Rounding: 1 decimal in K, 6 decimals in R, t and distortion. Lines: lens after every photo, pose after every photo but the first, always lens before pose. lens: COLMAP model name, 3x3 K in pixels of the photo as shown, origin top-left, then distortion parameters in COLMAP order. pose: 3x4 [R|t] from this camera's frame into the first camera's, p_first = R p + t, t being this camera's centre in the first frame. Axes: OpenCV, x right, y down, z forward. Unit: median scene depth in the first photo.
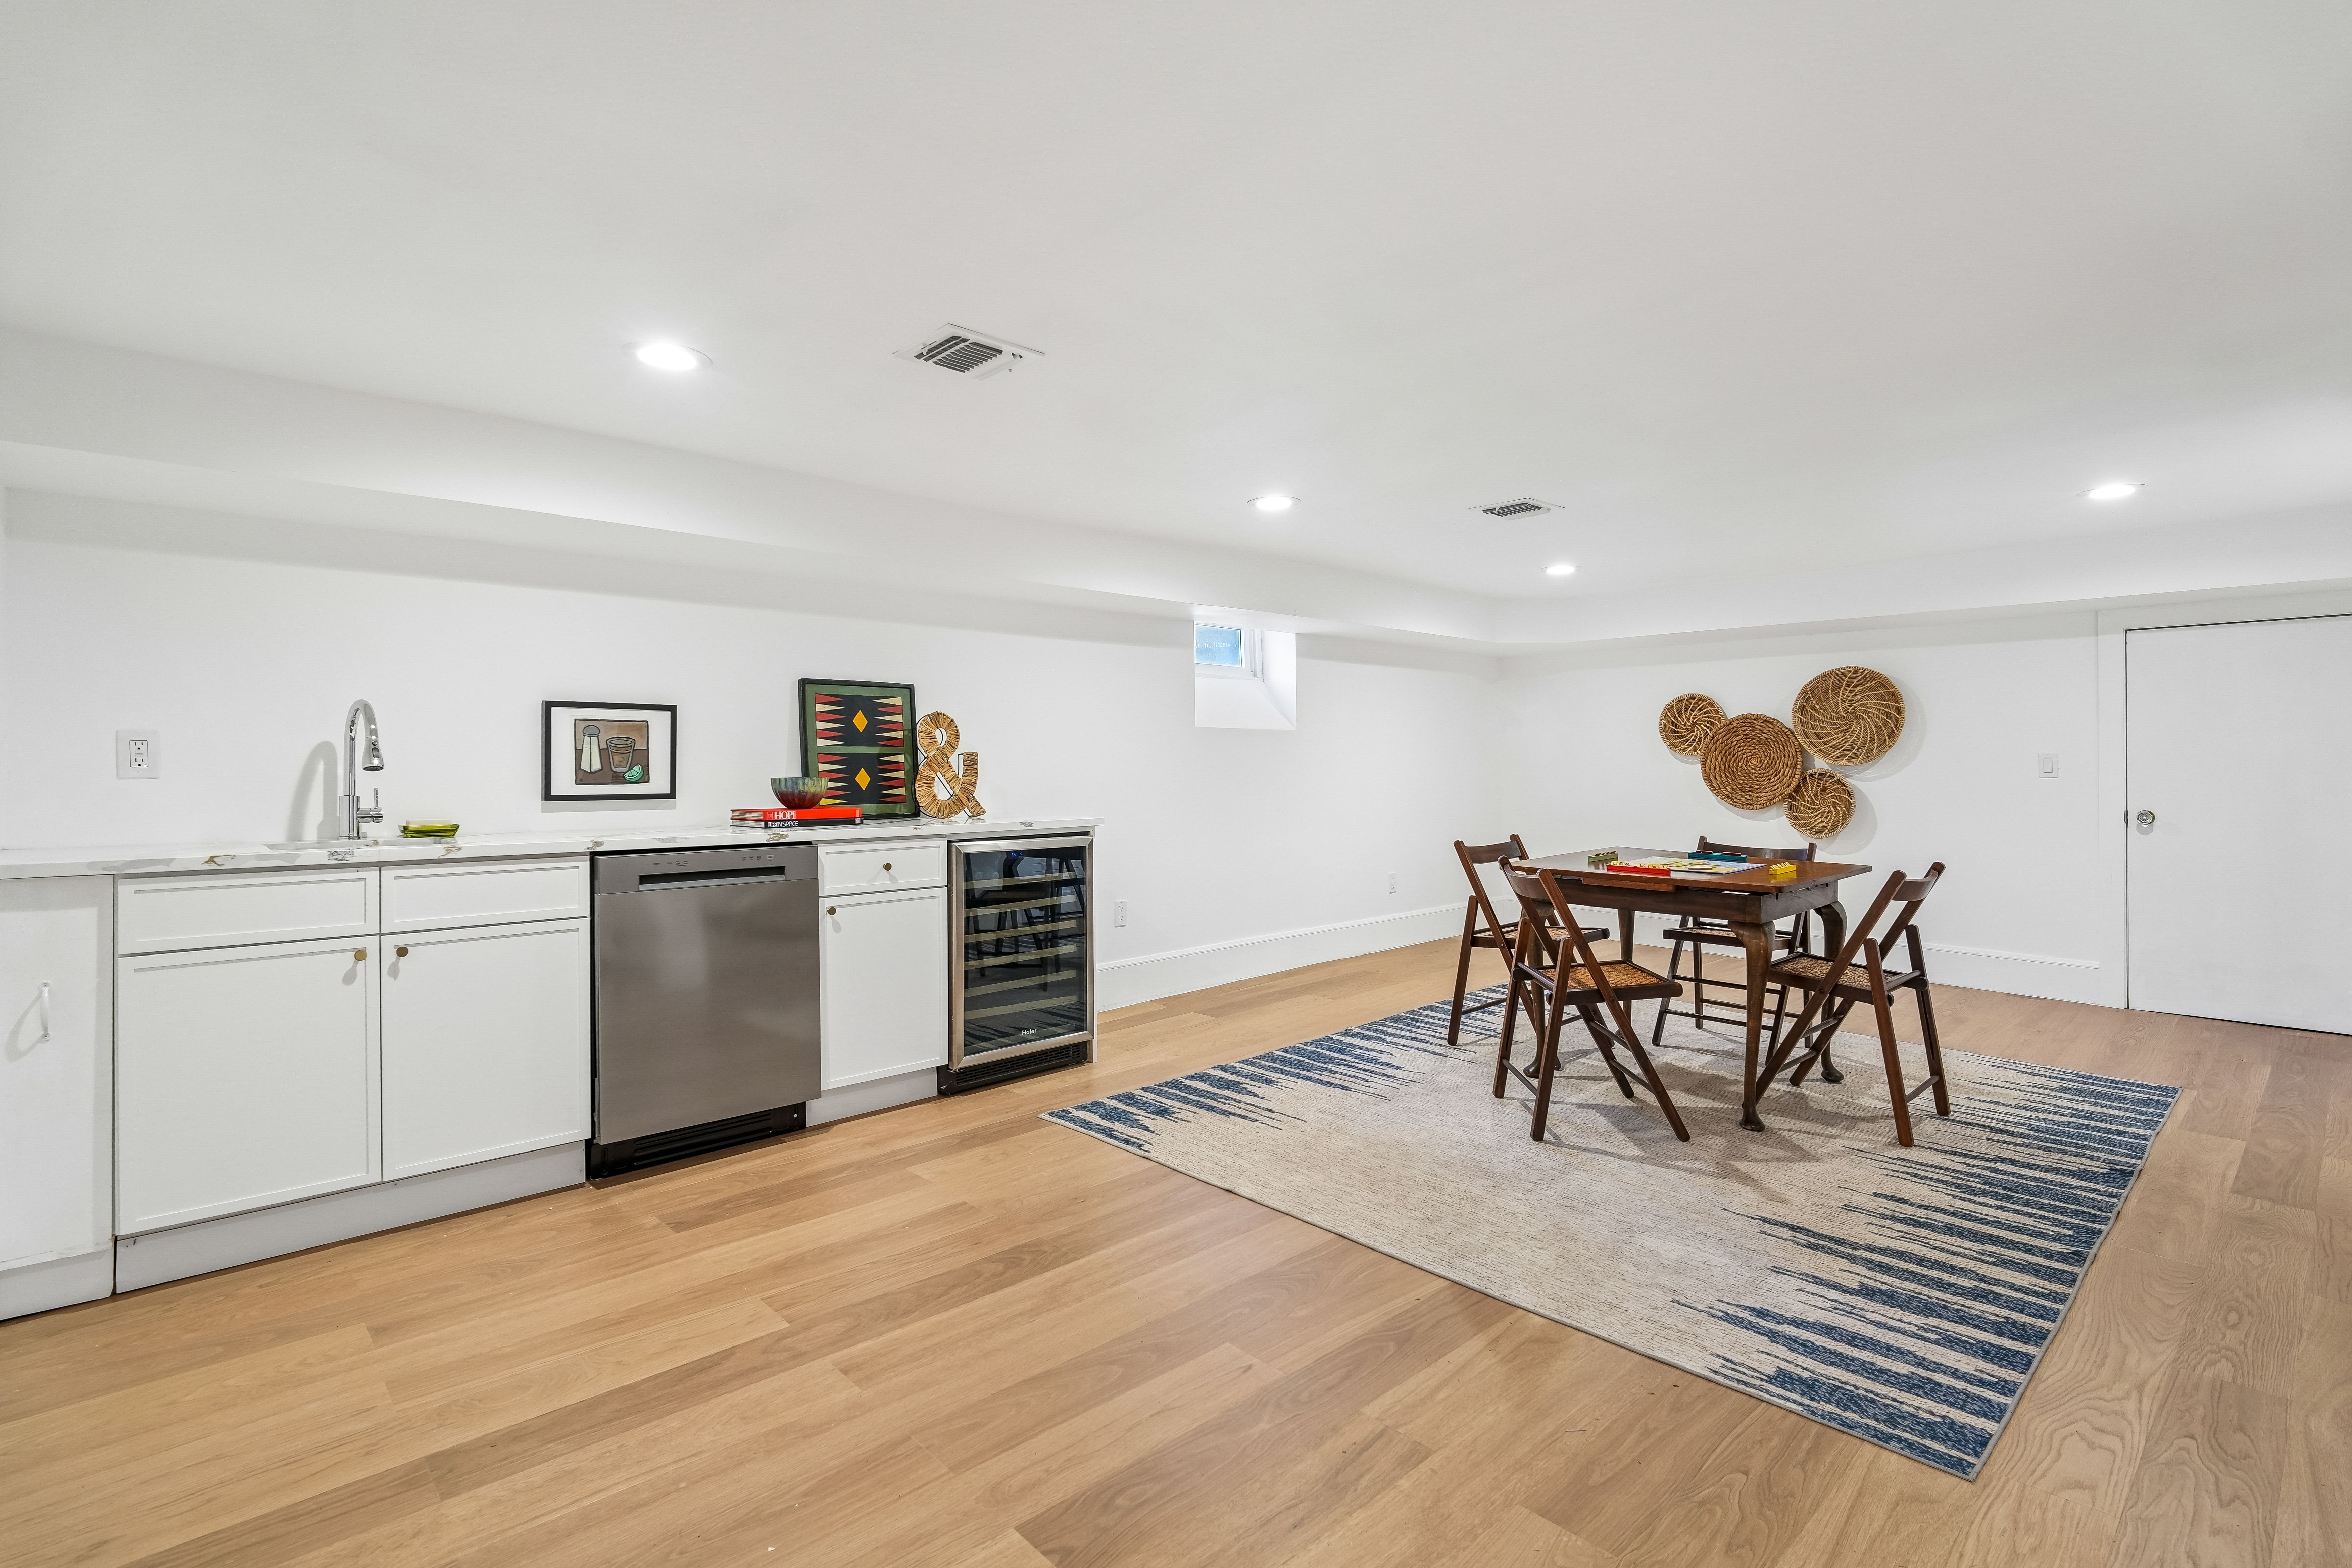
lens RADIAL K [[1100.3, 0, 1176.9], [0, 1100.3, 773.6], [0, 0, 1]] dist [0.004097, -0.007151]
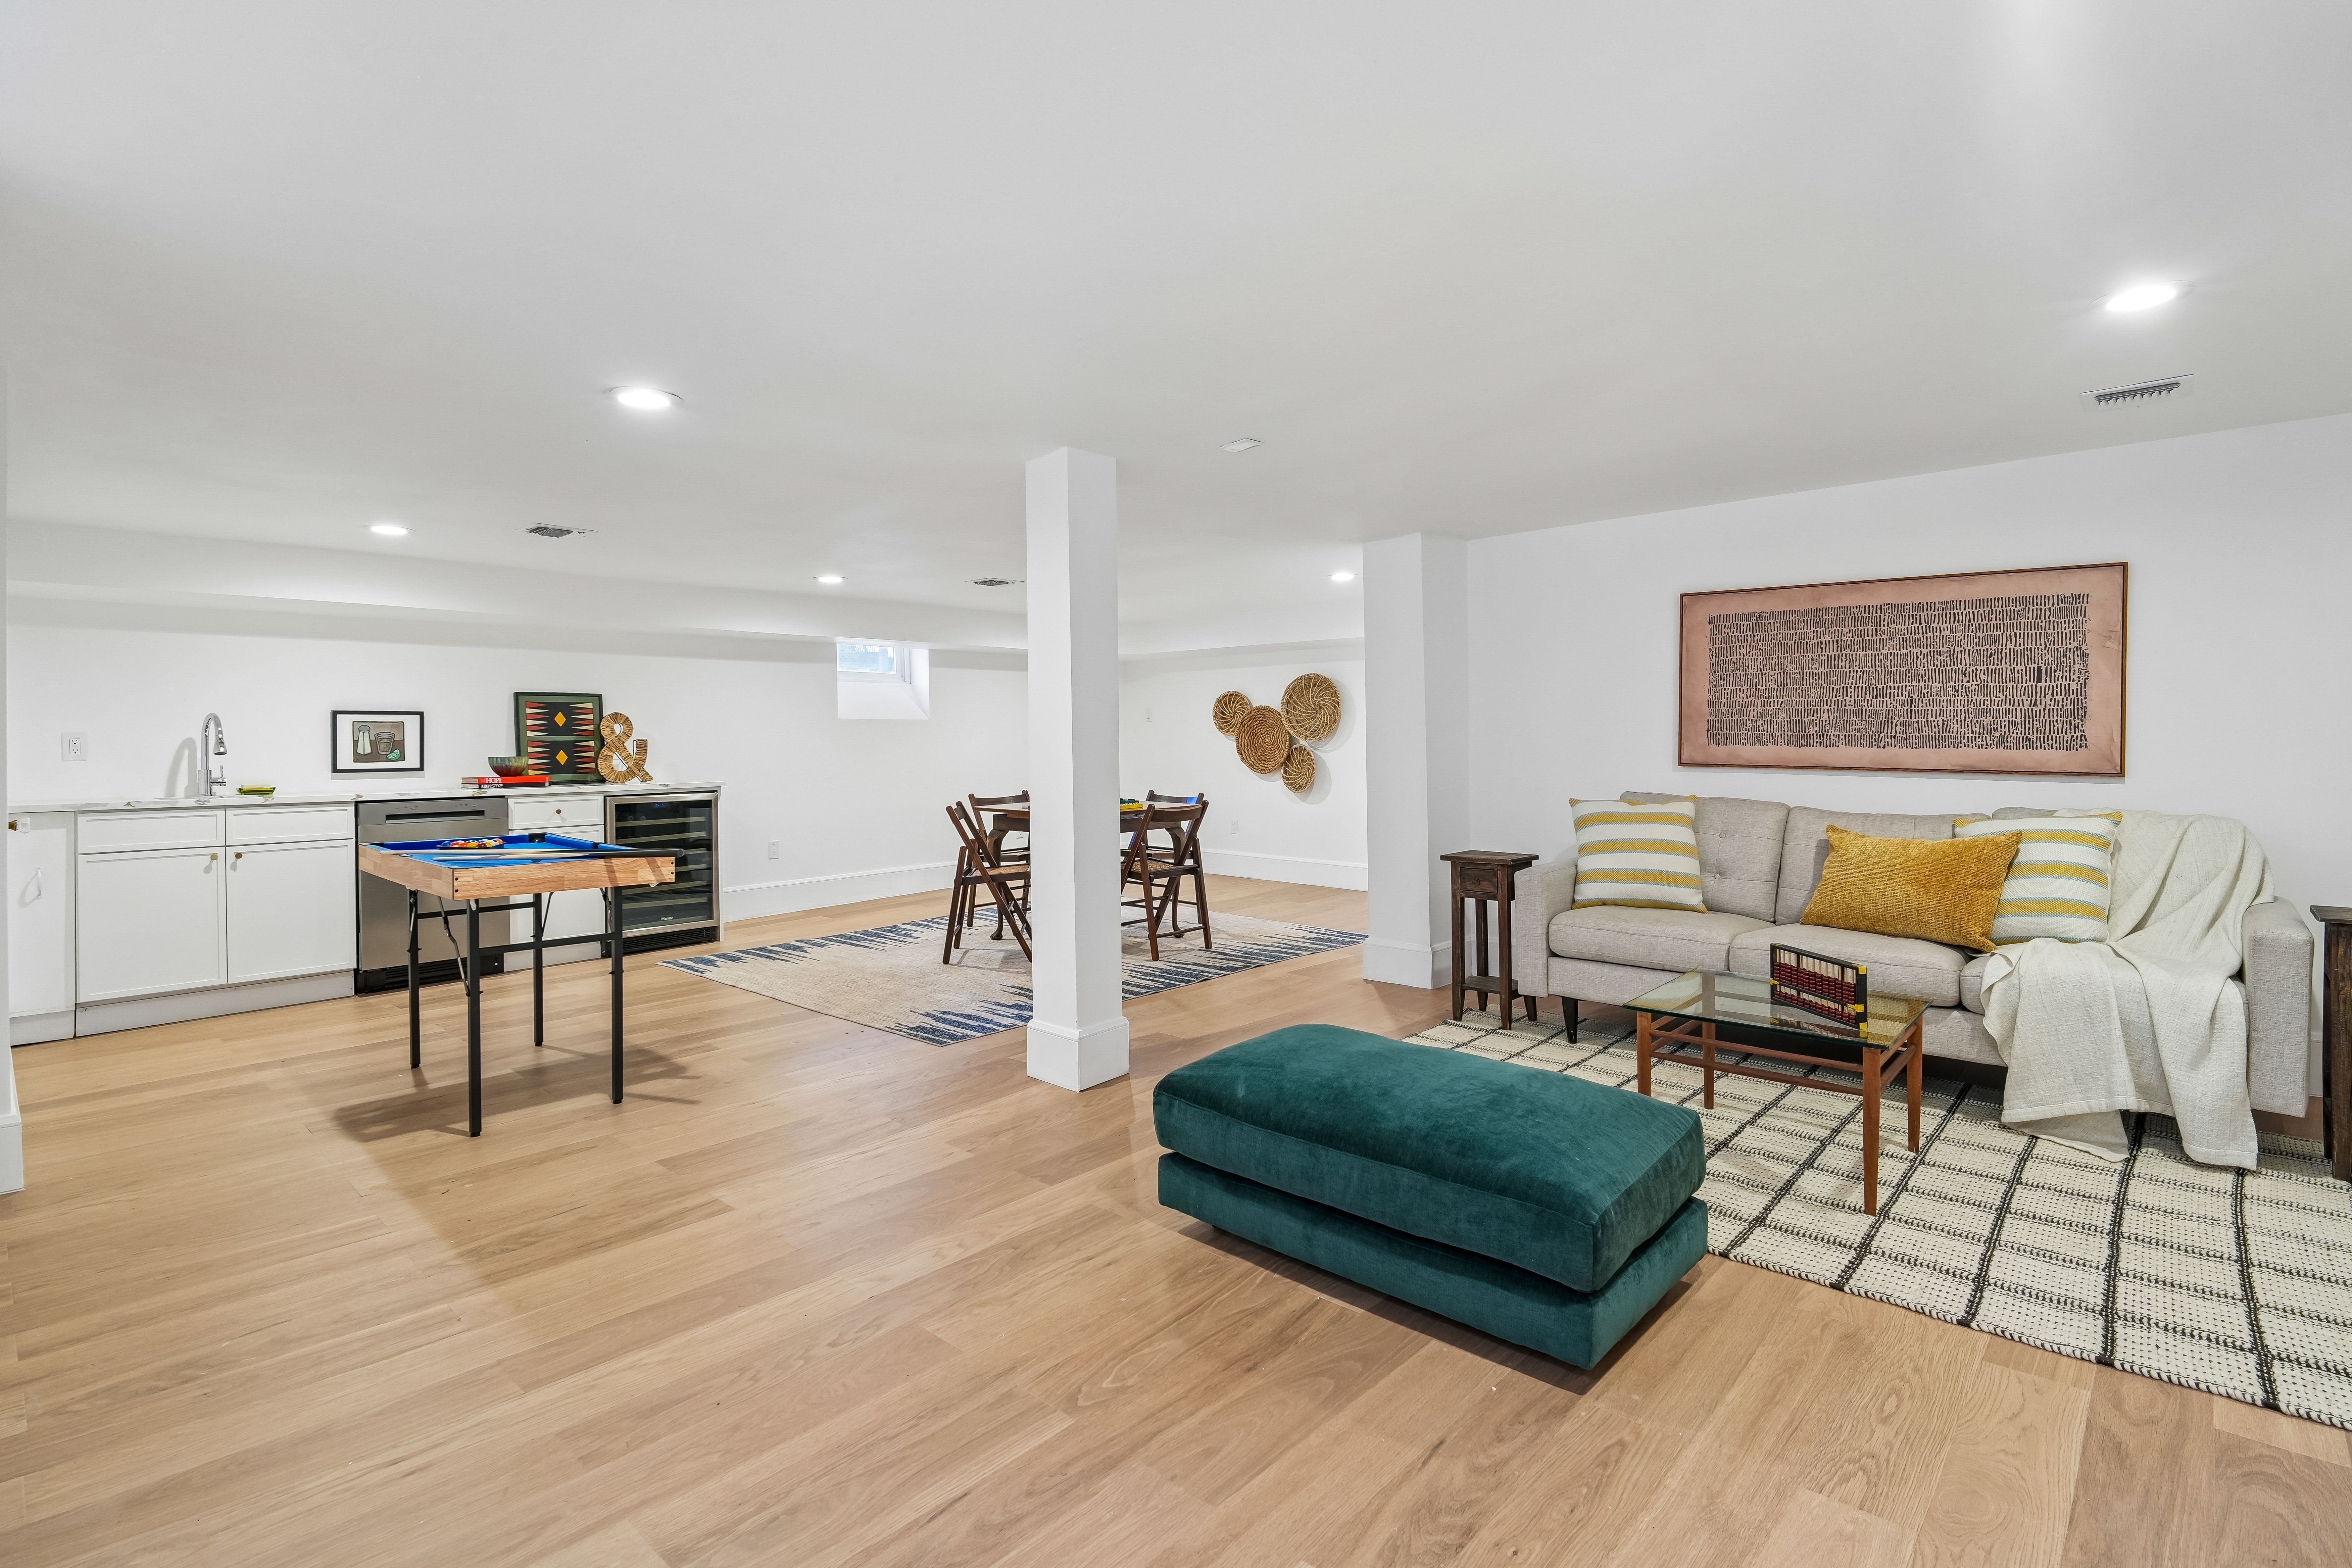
lens RADIAL K [[1100.3, 0, 1169.8], [0, 1100.3, 748.6], [0, 0, 1]] dist [0.004097, -0.007151]
pose [[0.996201, -0.008447, 0.086671, 0.475680], [0.008518, 0.999964, -0.000457, 0.000848], [-0.086664, 0.001194, 0.996237, -0.666798]]
